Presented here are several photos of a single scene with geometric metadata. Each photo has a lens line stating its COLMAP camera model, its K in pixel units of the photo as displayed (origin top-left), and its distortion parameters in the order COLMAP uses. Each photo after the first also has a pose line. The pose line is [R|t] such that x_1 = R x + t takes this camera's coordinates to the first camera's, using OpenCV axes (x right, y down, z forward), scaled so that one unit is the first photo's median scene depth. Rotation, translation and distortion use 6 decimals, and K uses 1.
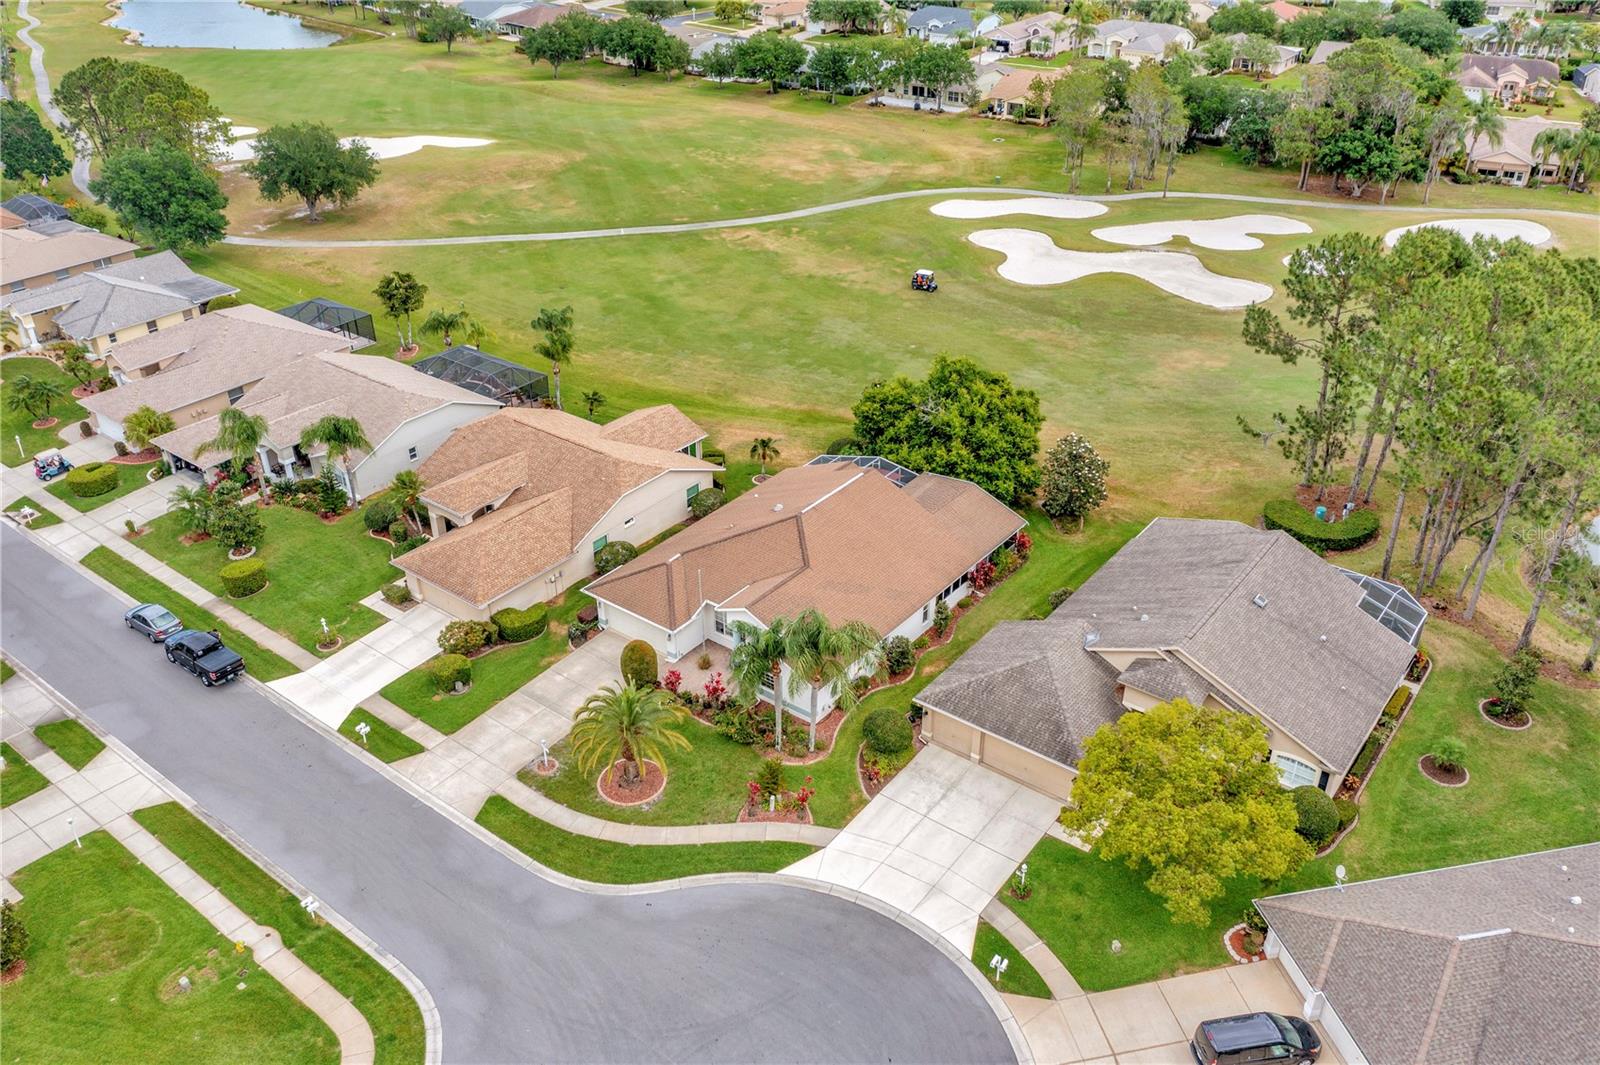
lens RADIAL K [[1255.5, 0, 797.9], [0, 1255.5, 537.5], [0, 0, 1]] dist [-0.031199, 0.002530]
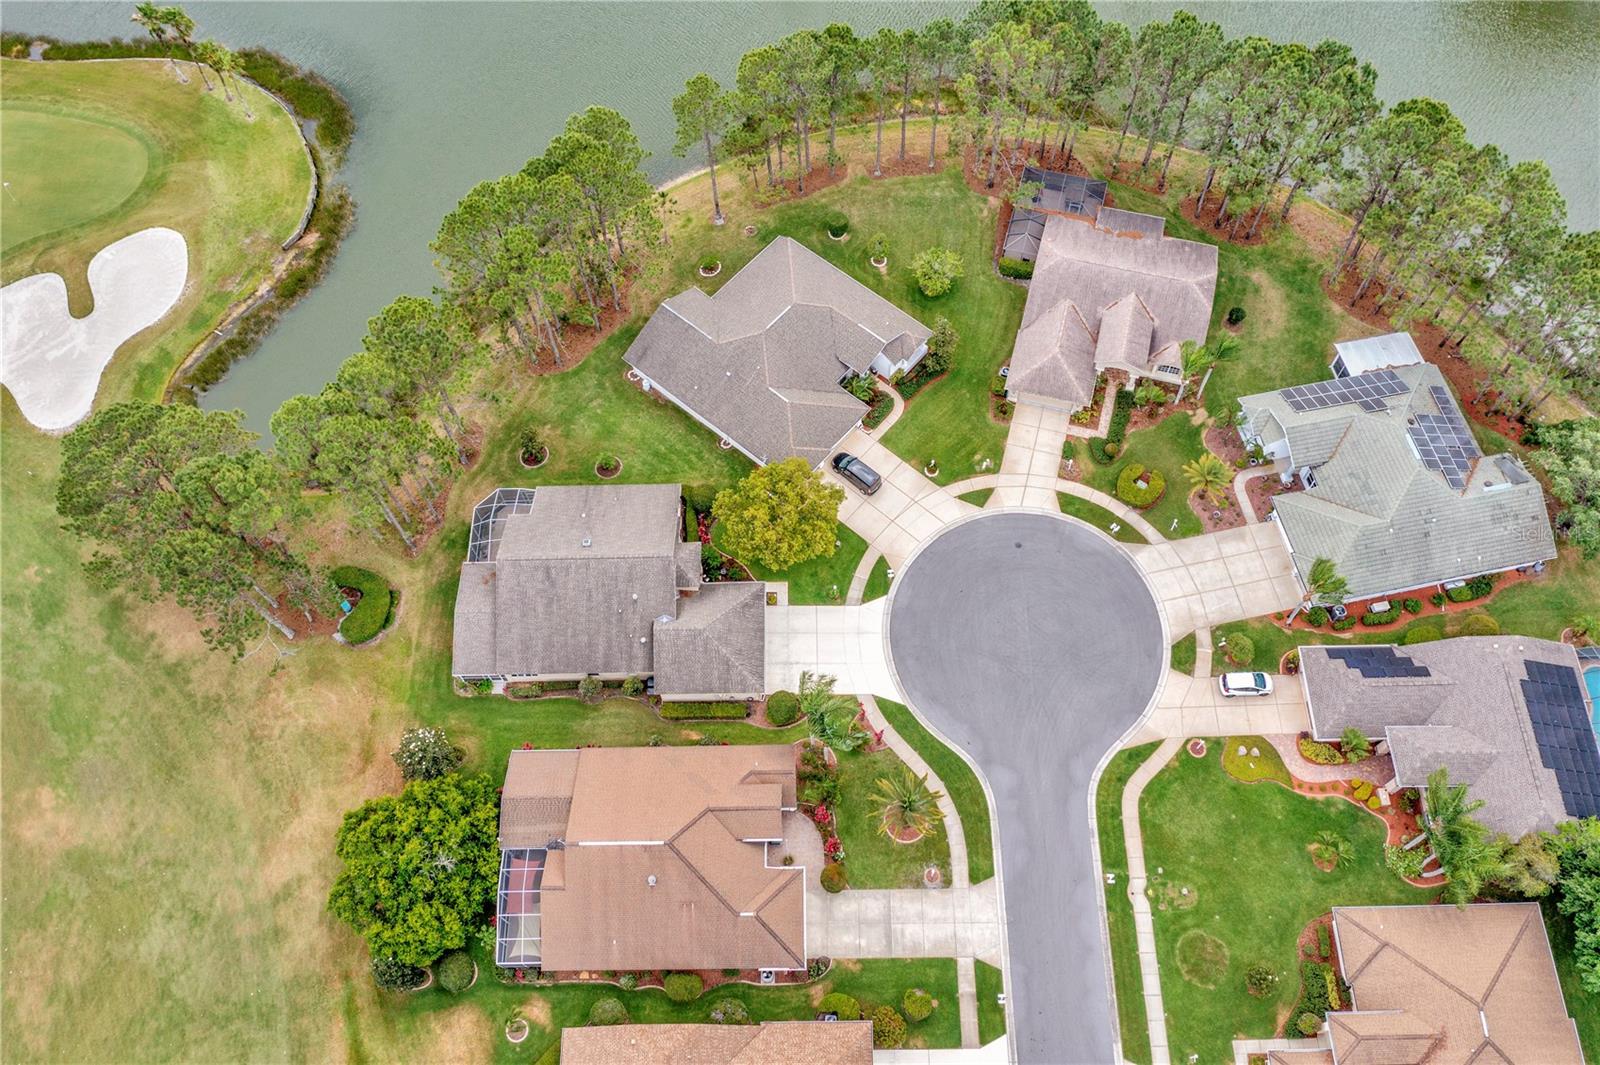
lens RADIAL K [[1255.5, 0, 797.9], [0, 1255.5, 537.5], [0, 0, 1]] dist [-0.031199, 0.002530]
pose [[-0.618070, -0.686072, 0.383790, -0.268104], [0.431821, 0.111656, 0.895021, -0.852889], [-0.656901, 0.718915, 0.227249, 0.322099]]
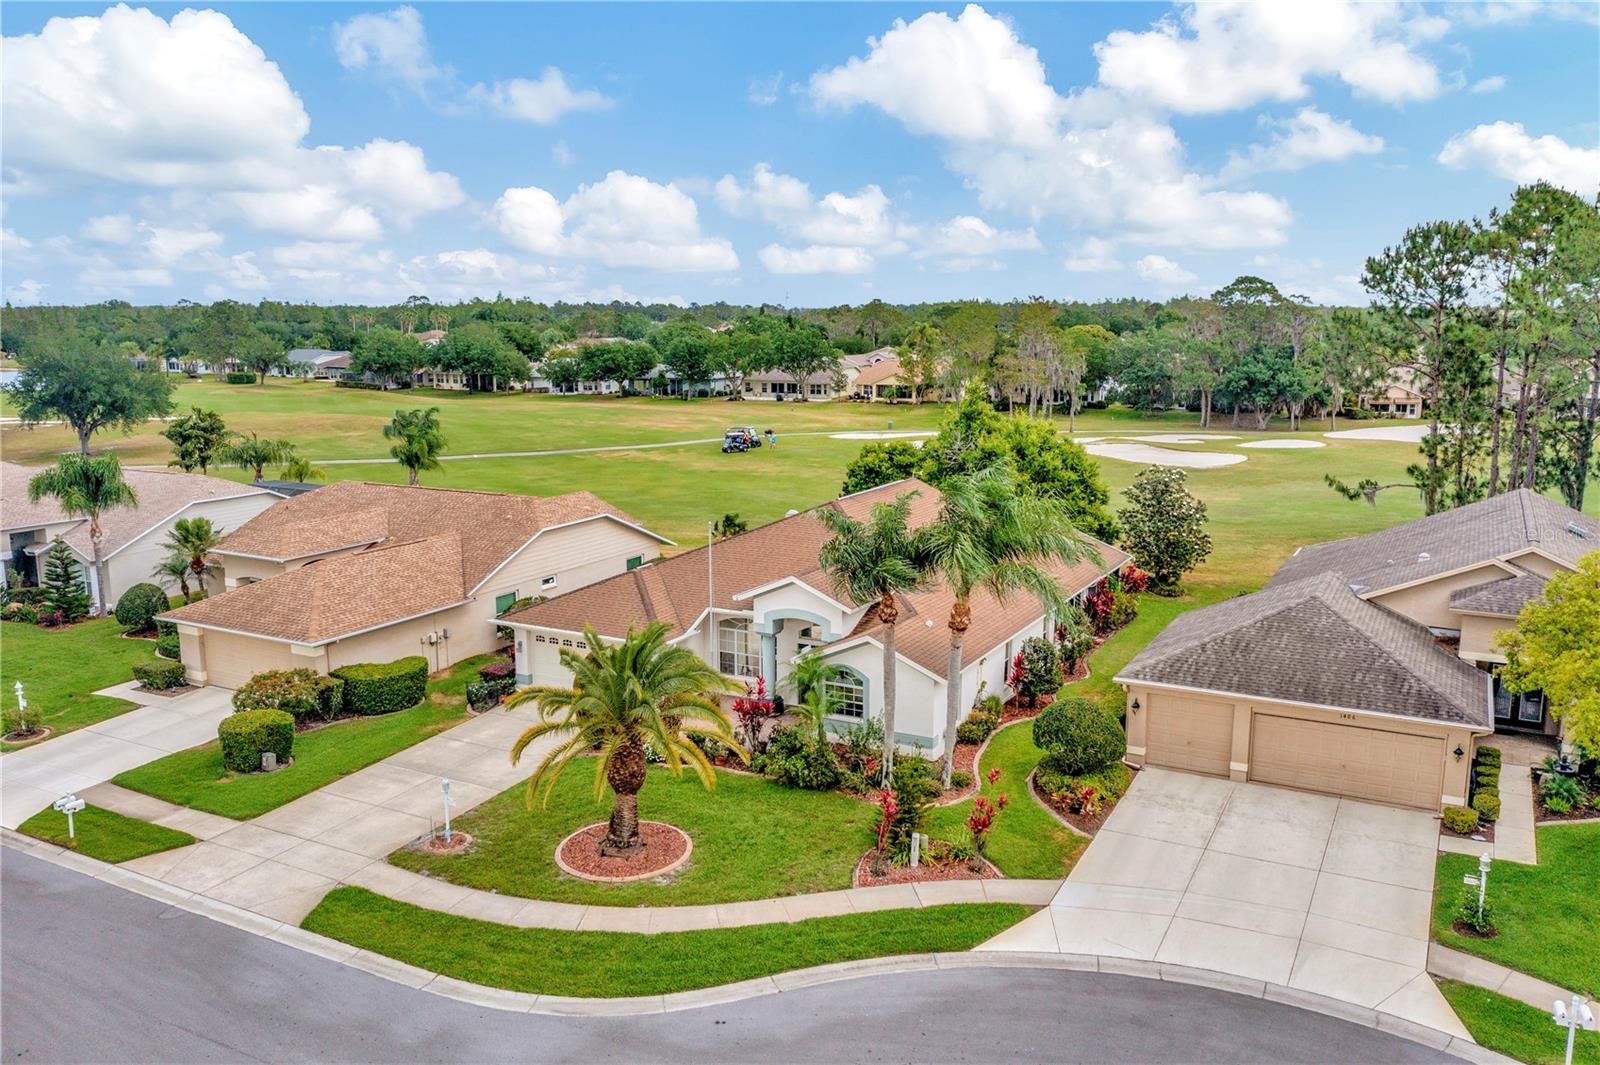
lens RADIAL K [[1255.5, 0, 797.9], [0, 1255.5, 537.5], [0, 0, 1]] dist [-0.031199, 0.002530]
pose [[0.987010, -0.023218, 0.158971, -0.093391], [0.077014, 0.936779, -0.341342, 0.169161], [-0.140995, 0.349151, 0.926398, 0.315692]]
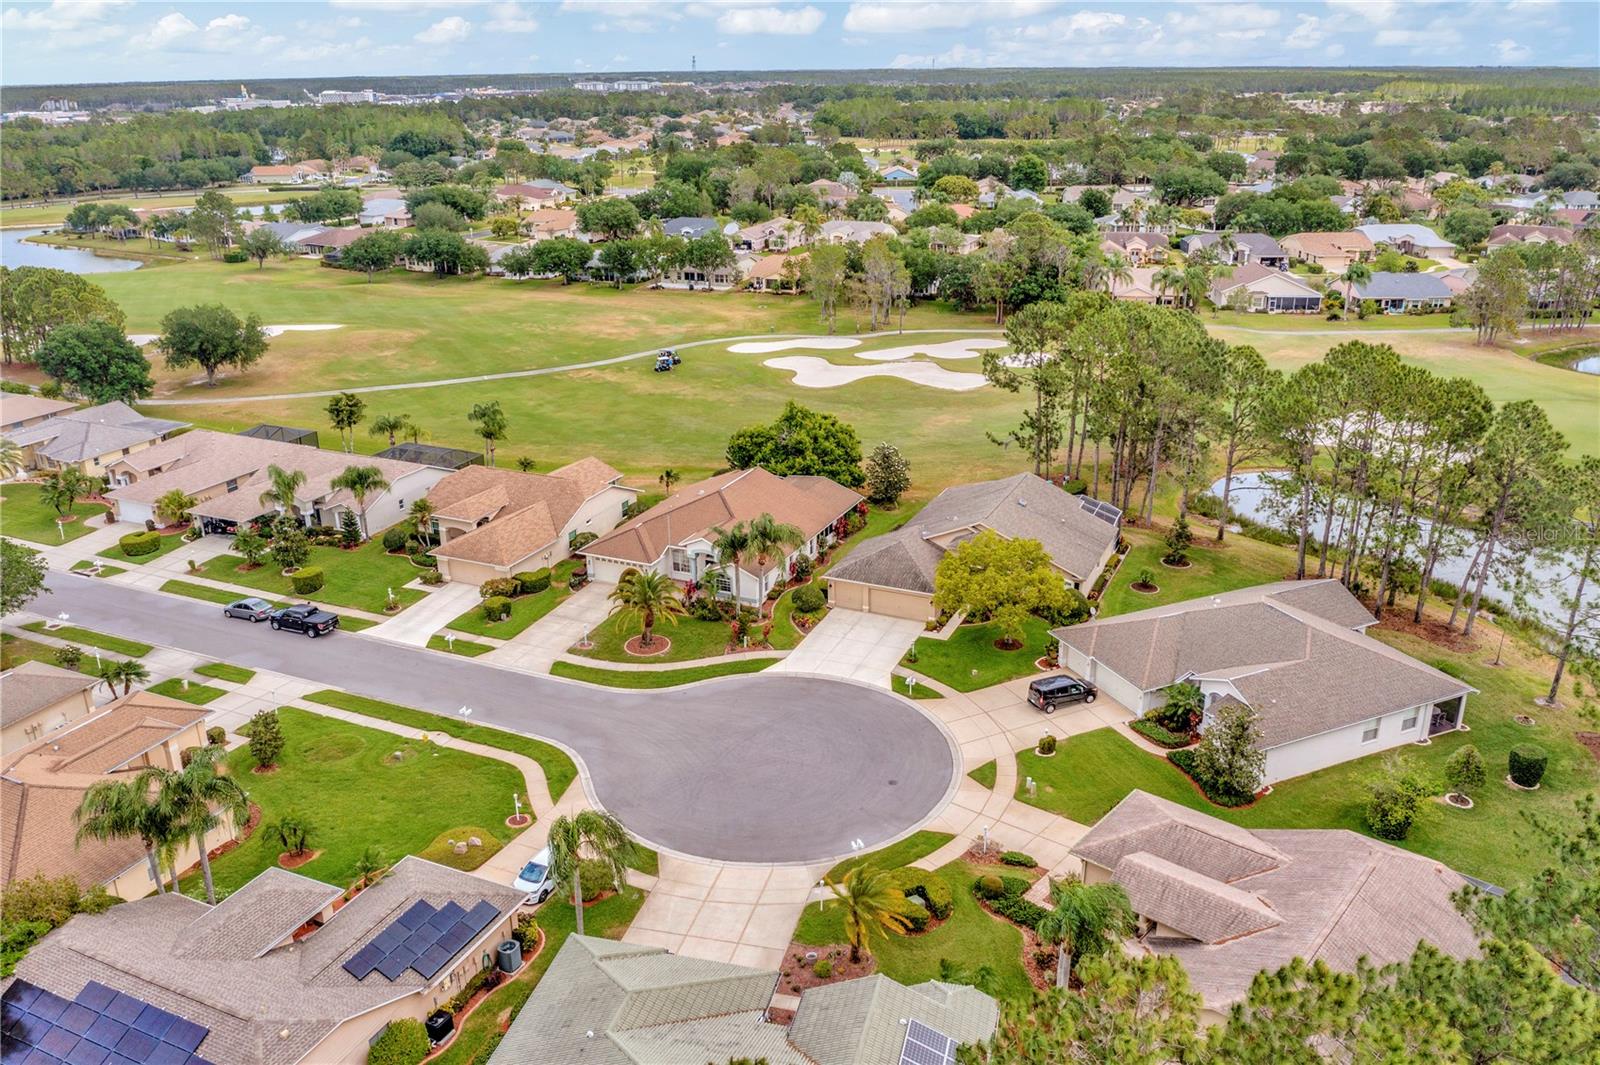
lens RADIAL K [[1255.5, 0, 797.9], [0, 1255.5, 537.5], [0, 0, 1]] dist [-0.031199, 0.002530]
pose [[0.973572, -0.083513, 0.212565, -0.176129], [0.119102, 0.979816, -0.160549, 0.219437], [-0.194867, 0.181623, 0.963867, -0.333609]]
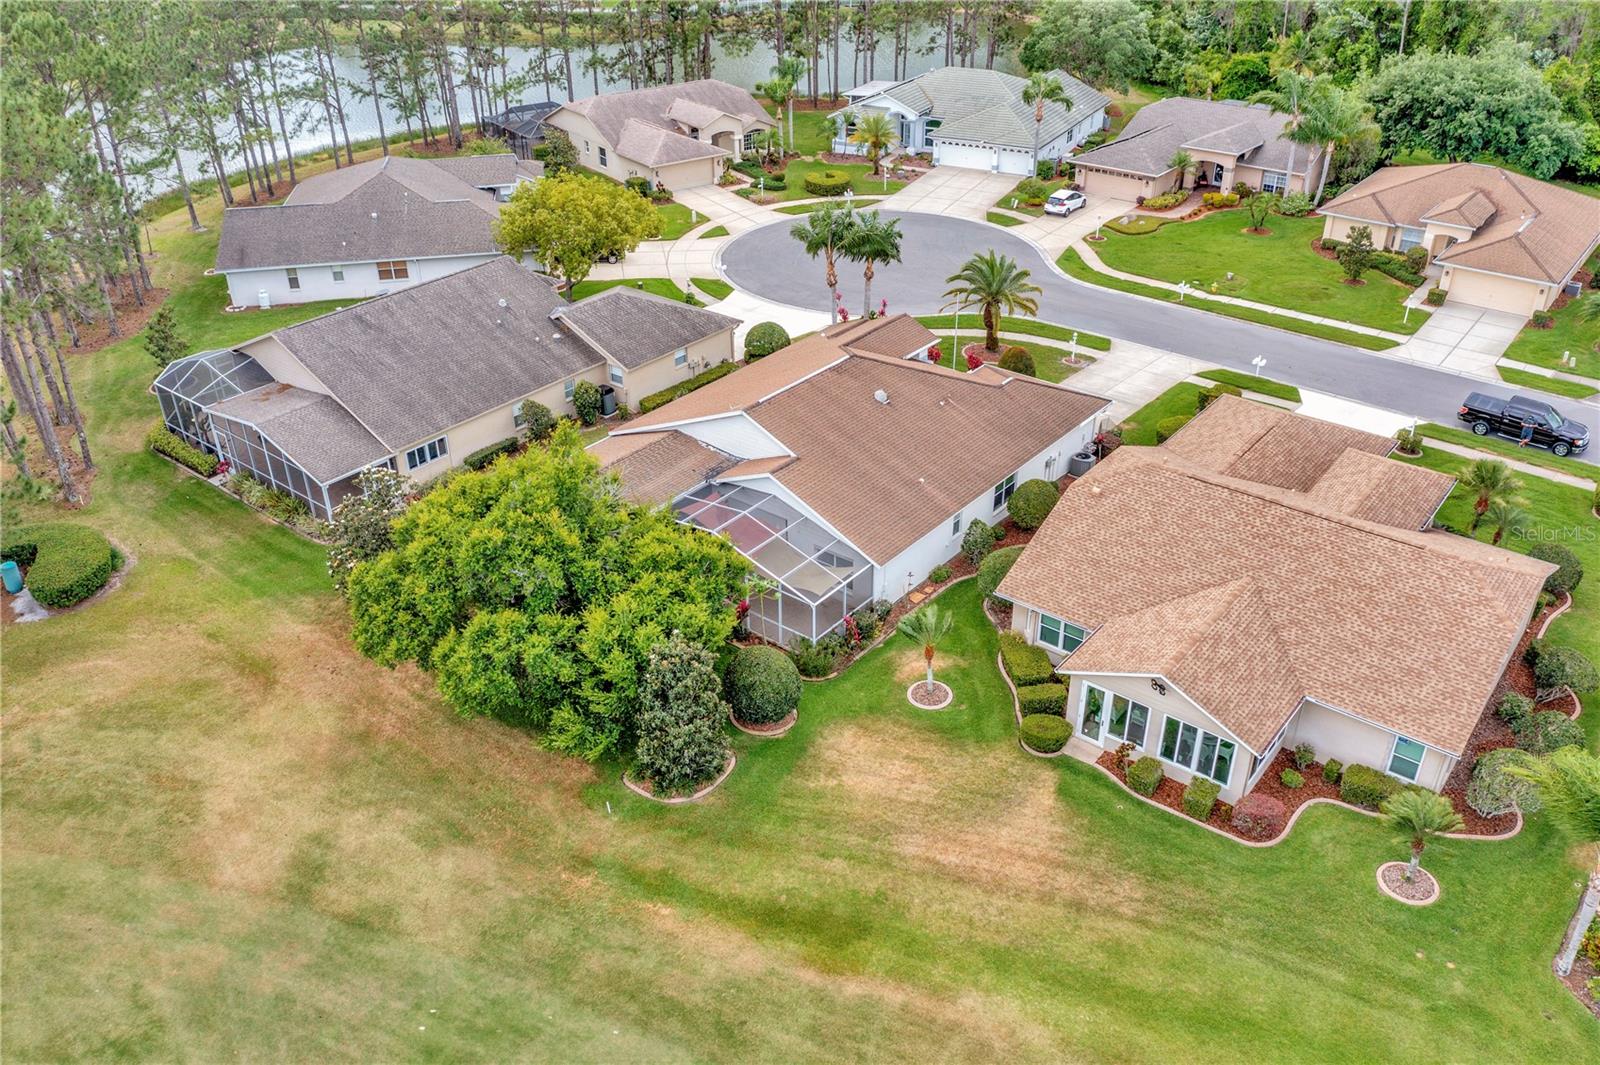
lens RADIAL K [[1255.5, 0, 797.9], [0, 1255.5, 537.5], [0, 0, 1]] dist [-0.031199, 0.002530]
pose [[-0.999626, 0.005128, 0.026862, 0.010879], [0.026022, 0.480434, 0.876645, -0.493108], [-0.008410, 0.877016, -0.480388, 1.133080]]
